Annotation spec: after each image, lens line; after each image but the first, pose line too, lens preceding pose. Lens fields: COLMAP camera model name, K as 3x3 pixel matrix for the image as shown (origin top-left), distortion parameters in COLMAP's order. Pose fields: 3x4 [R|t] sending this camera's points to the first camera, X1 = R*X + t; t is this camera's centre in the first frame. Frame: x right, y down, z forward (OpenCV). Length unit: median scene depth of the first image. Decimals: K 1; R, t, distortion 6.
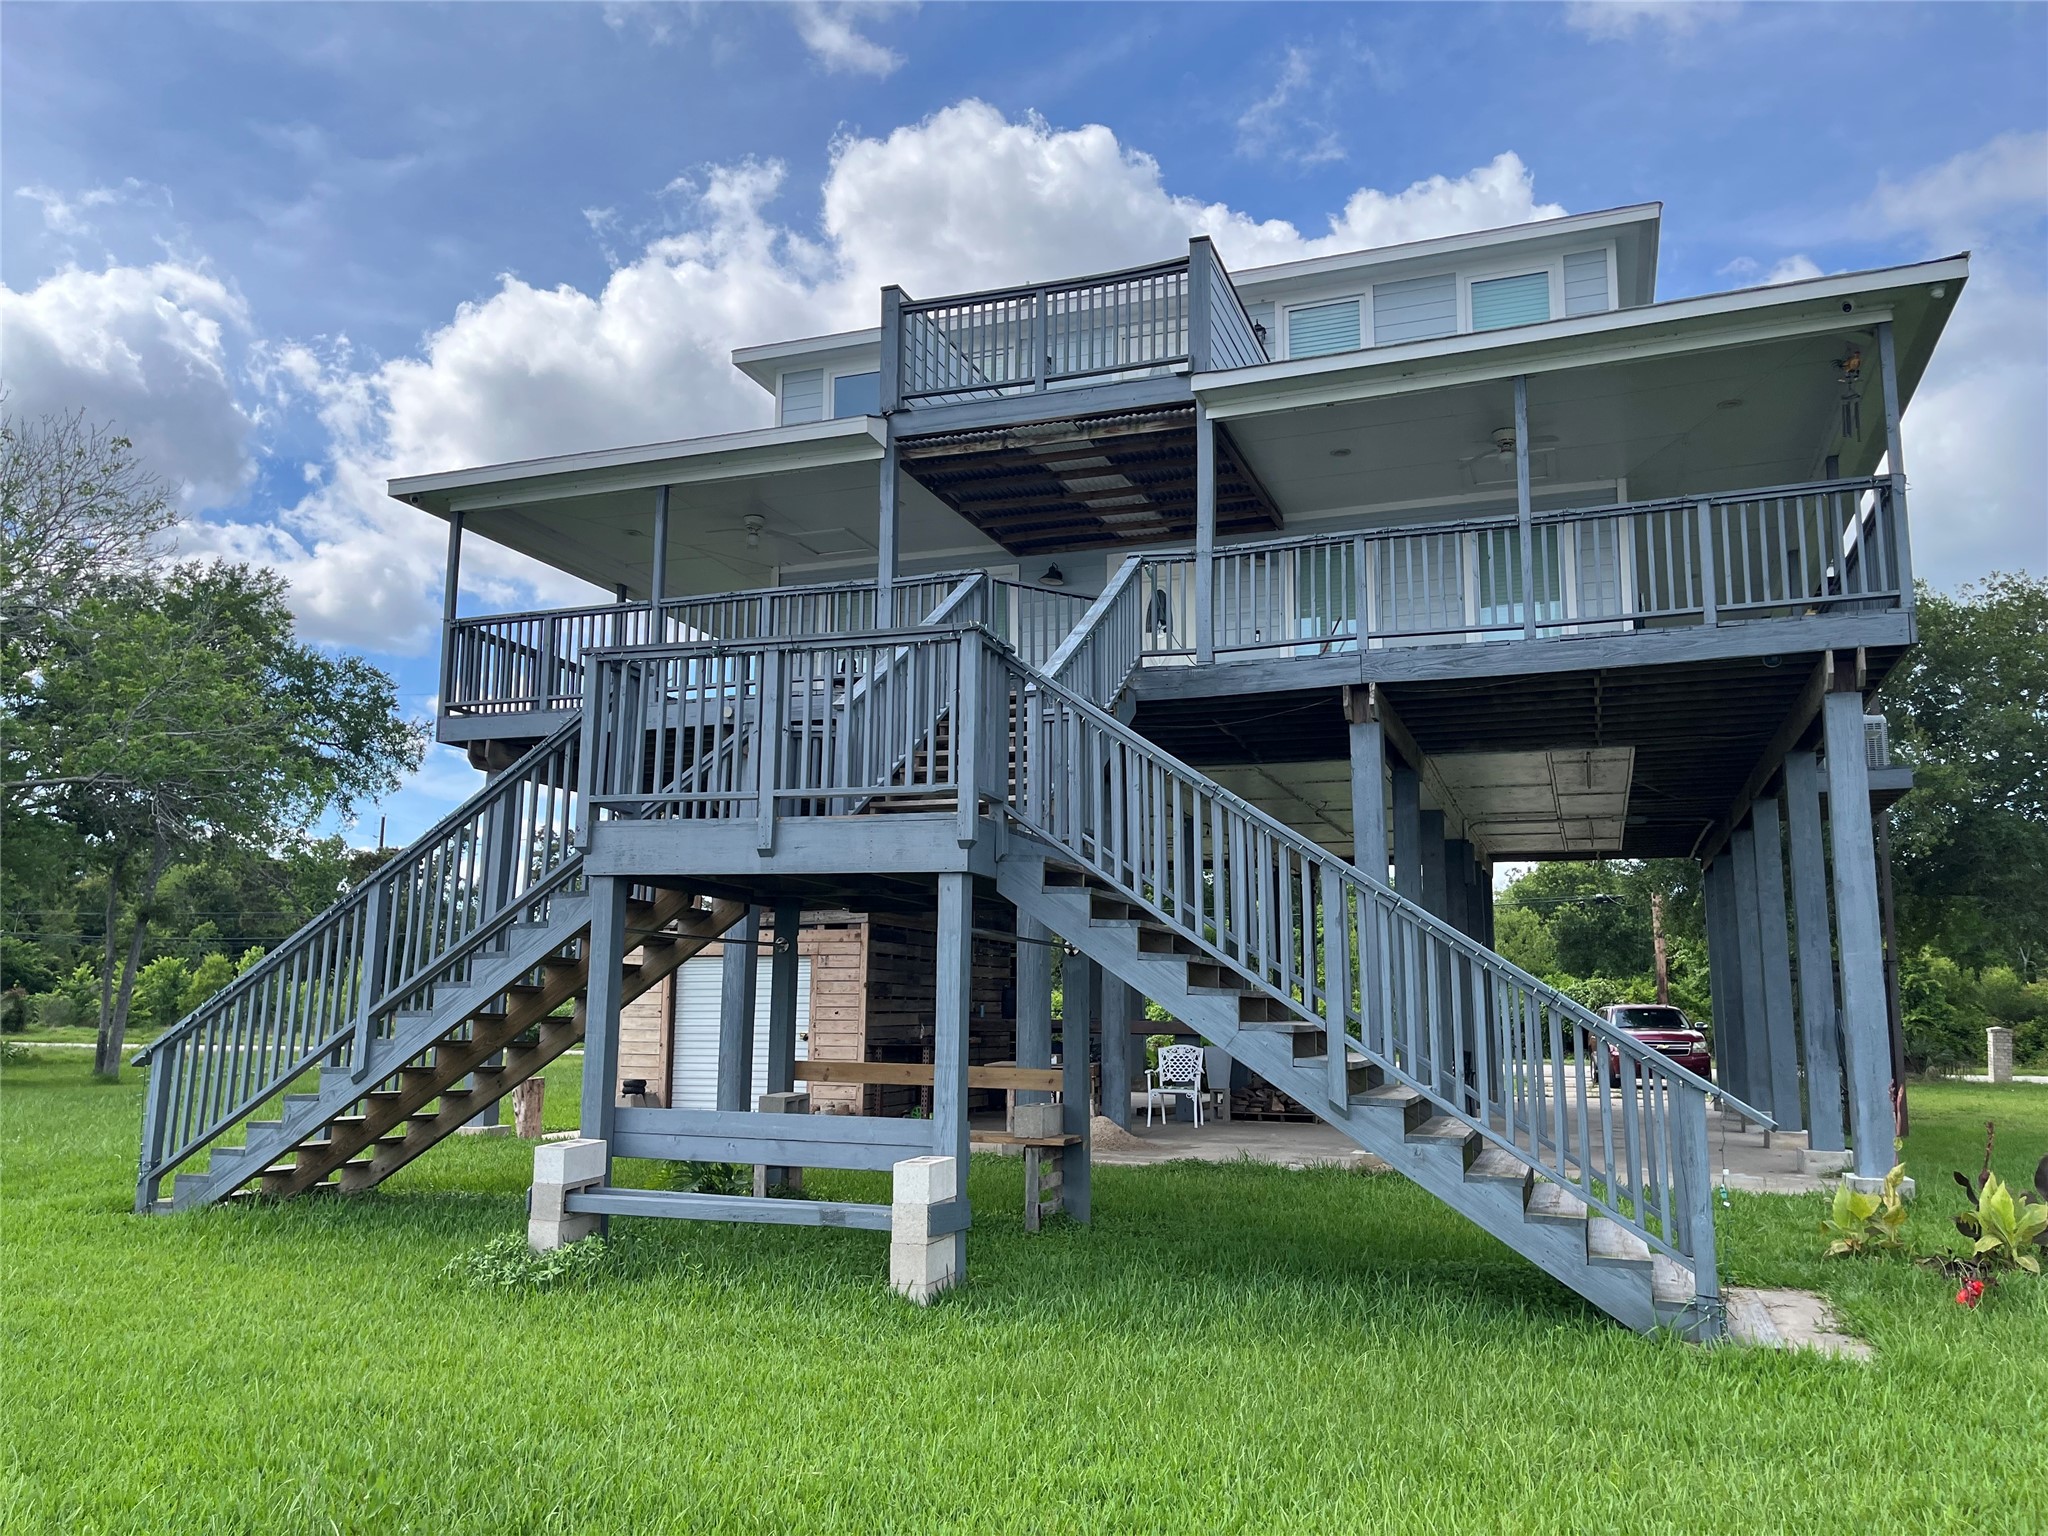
lens RADIAL K [[1541.8, 0, 1025.7], [0, 1541.8, 788.7], [0, 0, 1]] dist [0.069519, -0.094579]
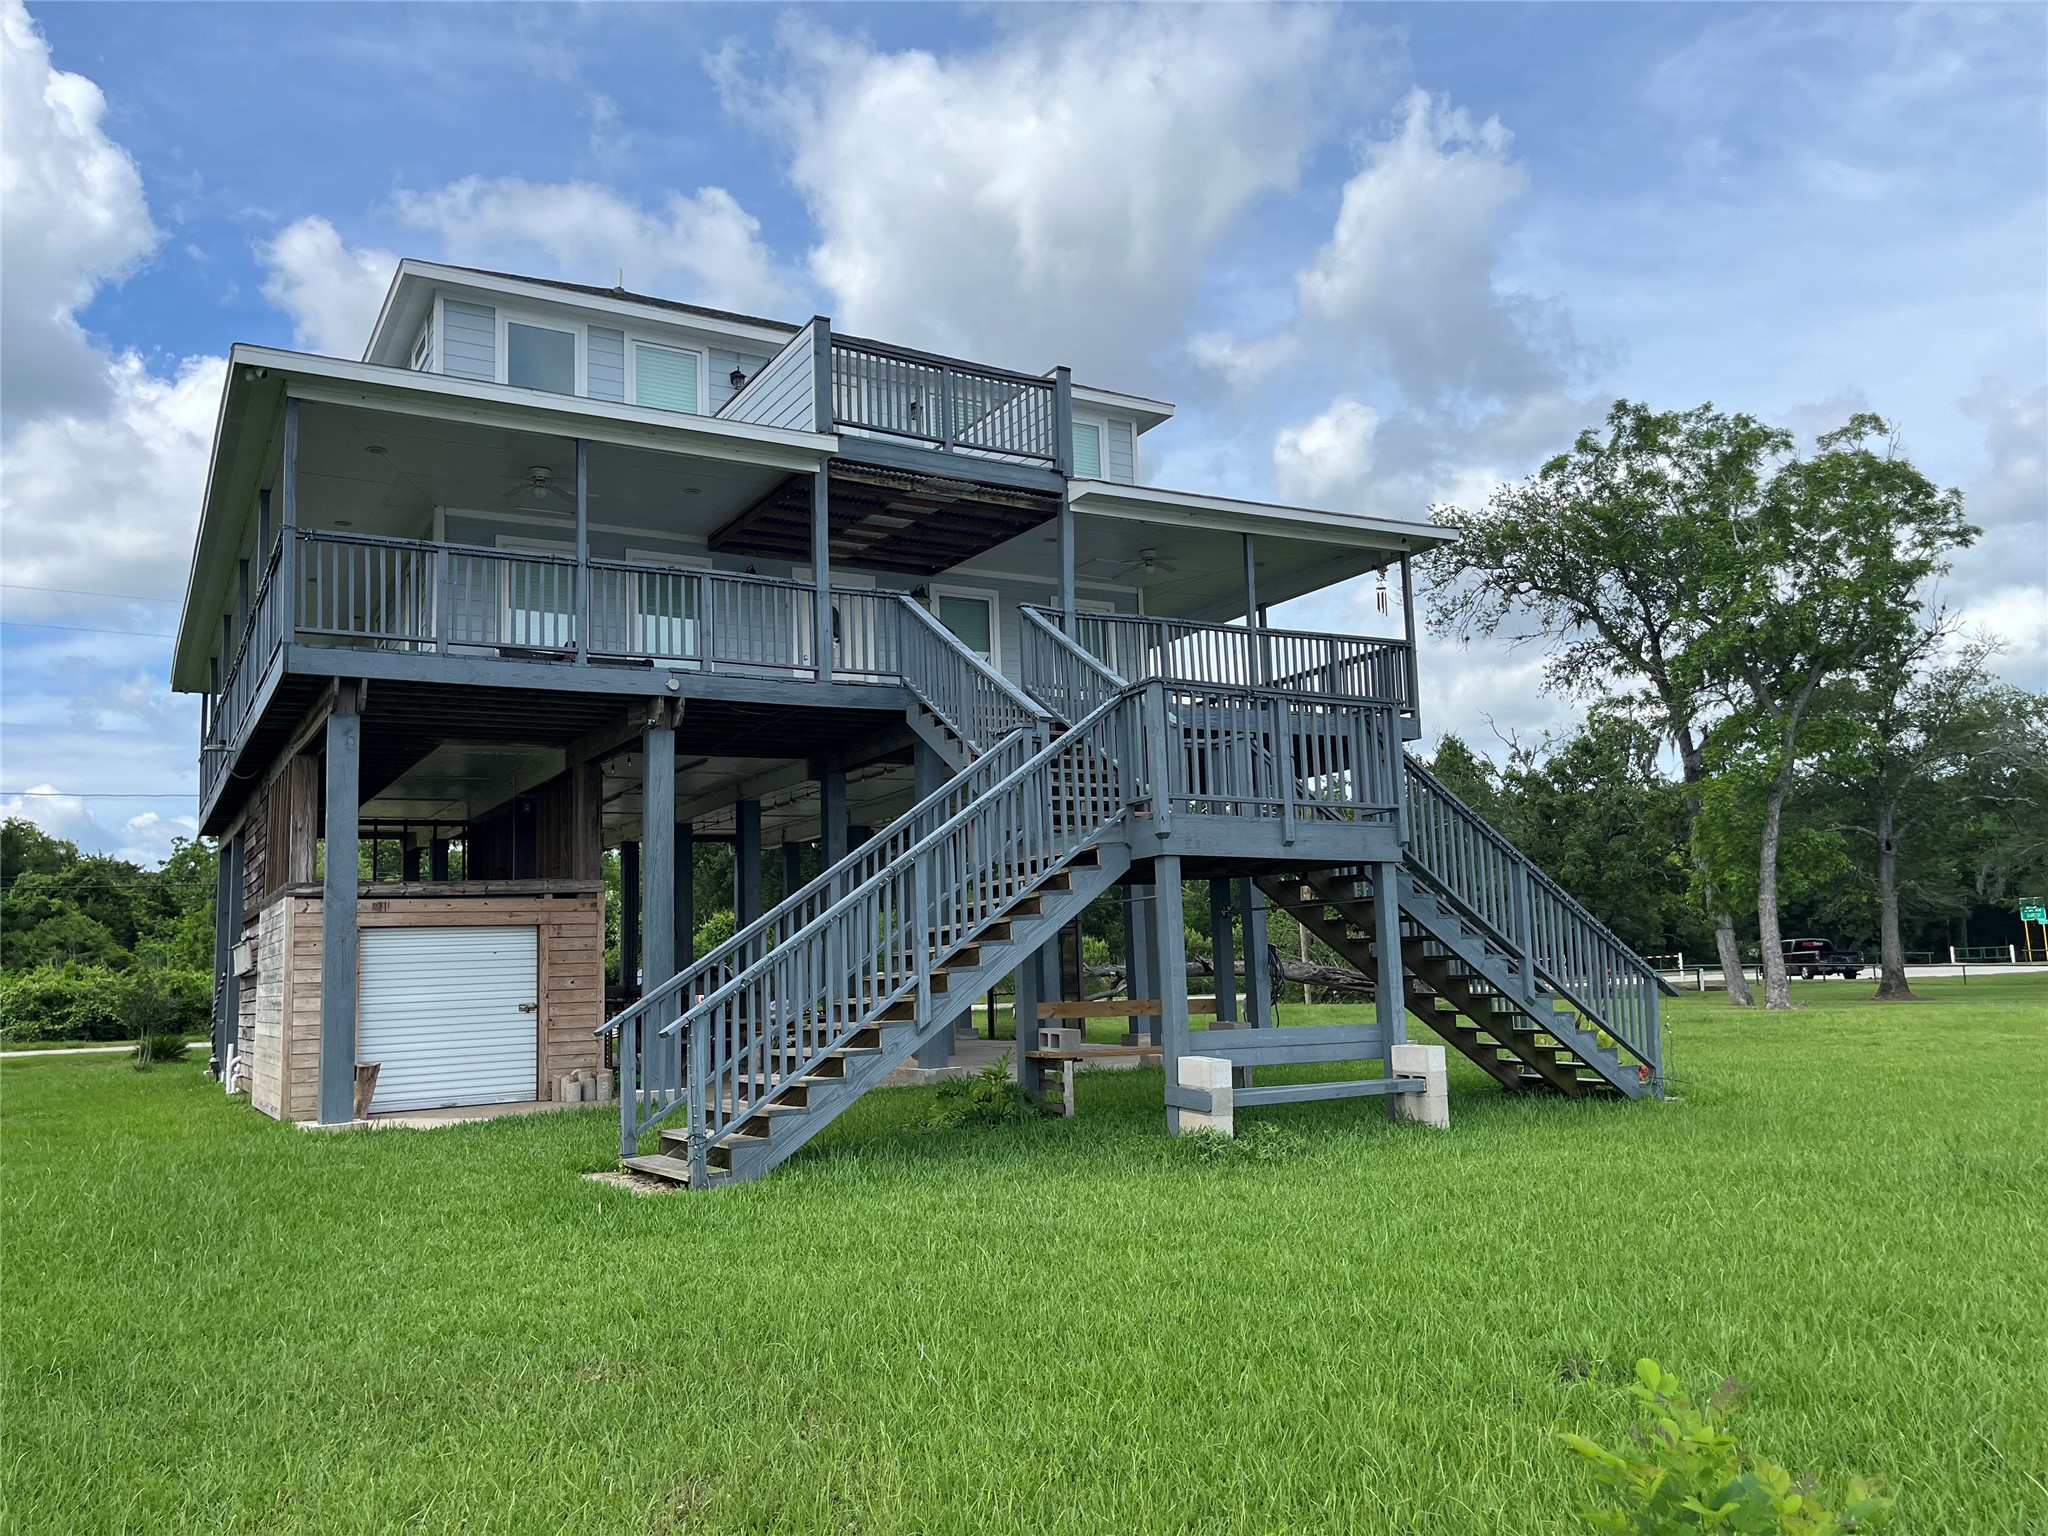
lens RADIAL K [[1541.8, 0, 1025.7], [0, 1541.8, 788.7], [0, 0, 1]] dist [0.069519, -0.094579]
pose [[0.631696, 0.060330, 0.772865, -0.859784], [-0.073247, 0.997152, -0.017970, 0.020955], [-0.771748, -0.045258, 0.634316, 0.179003]]
